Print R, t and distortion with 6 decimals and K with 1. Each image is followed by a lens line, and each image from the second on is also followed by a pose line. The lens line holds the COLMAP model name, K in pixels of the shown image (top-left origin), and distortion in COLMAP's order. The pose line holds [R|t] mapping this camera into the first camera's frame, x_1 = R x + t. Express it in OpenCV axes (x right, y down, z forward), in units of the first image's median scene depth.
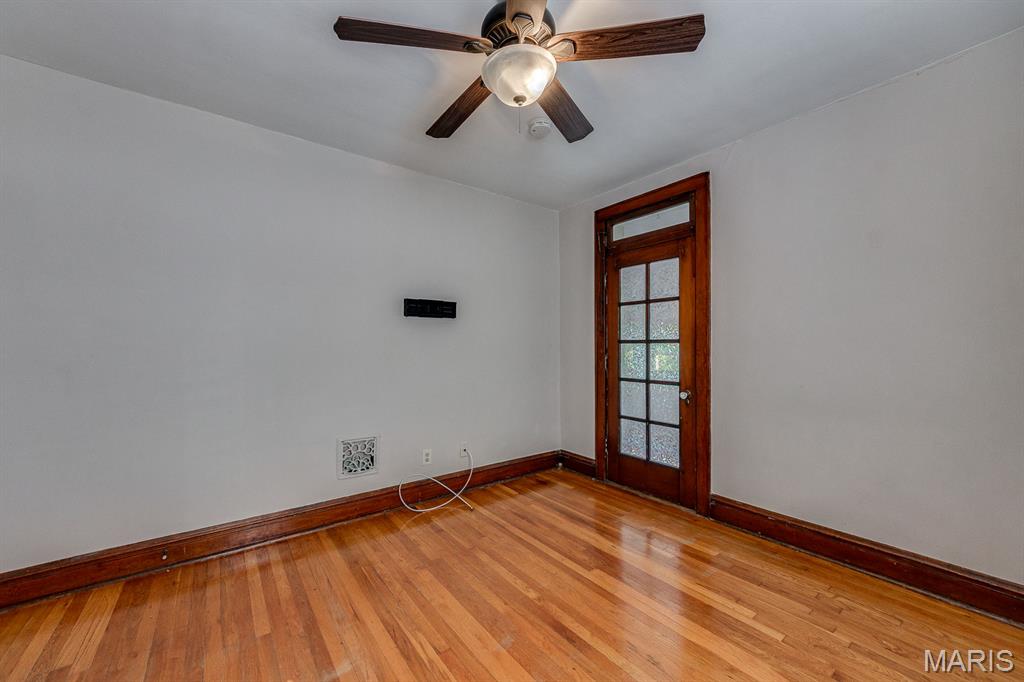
lens RADIAL K [[392.0, 0, 509.2], [0, 392.0, 342.8], [0, 0, 1]] dist [-0.000051, 0.000036]
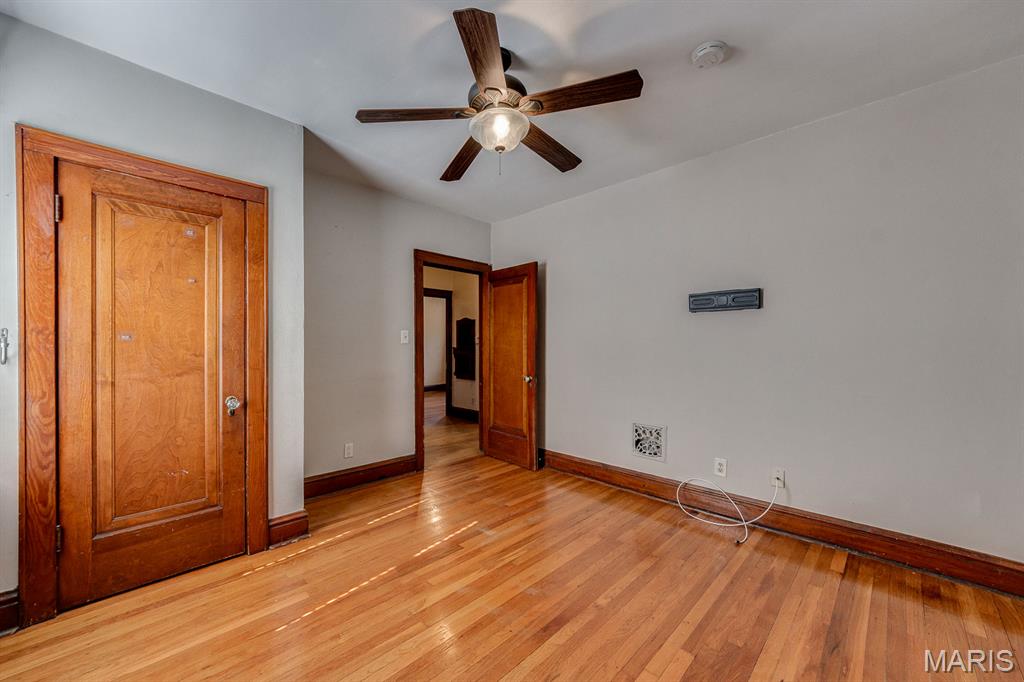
lens RADIAL K [[392.0, 0, 509.2], [0, 392.0, 342.8], [0, 0, 1]] dist [-0.000051, 0.000036]
pose [[0.167667, 0.003741, -0.985837, 0.733159], [0.006553, 0.999966, 0.004909, 0.001073], [0.985822, -0.007283, 0.167637, 0.469269]]
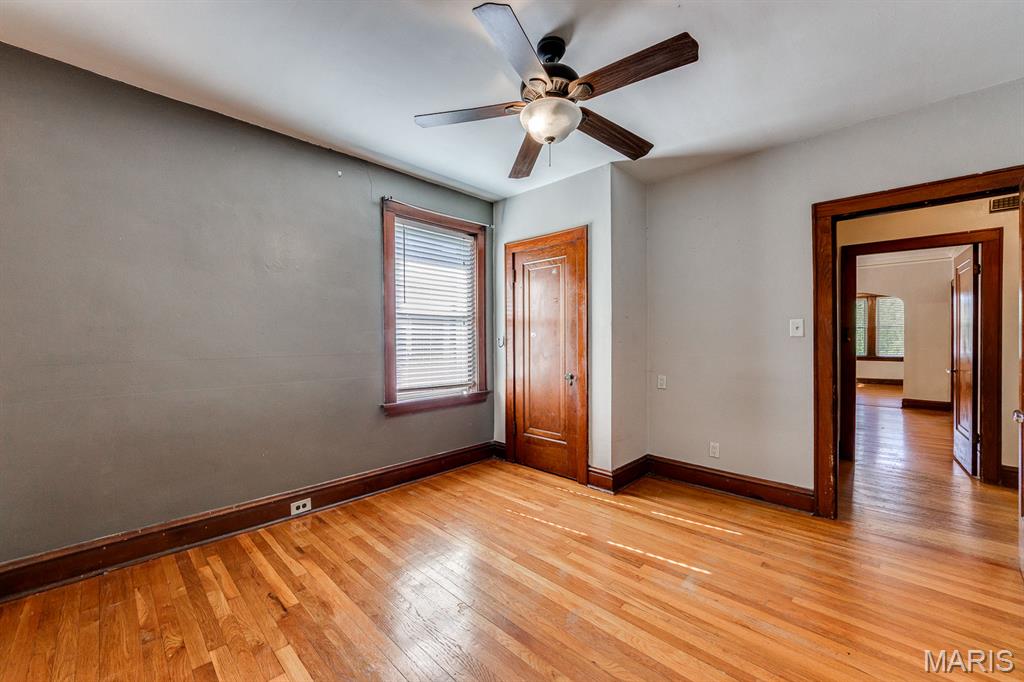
lens RADIAL K [[402.6, 0, 515.6], [0, 402.6, 340.5], [0, 0, 1]] dist [-0.000402, -0.000078]
pose [[-0.984143, 0.009101, -0.177142, 0.209619], [0.010461, 0.999923, -0.006744, 0.018098], [0.177067, -0.008490, -0.984162, 1.286550]]
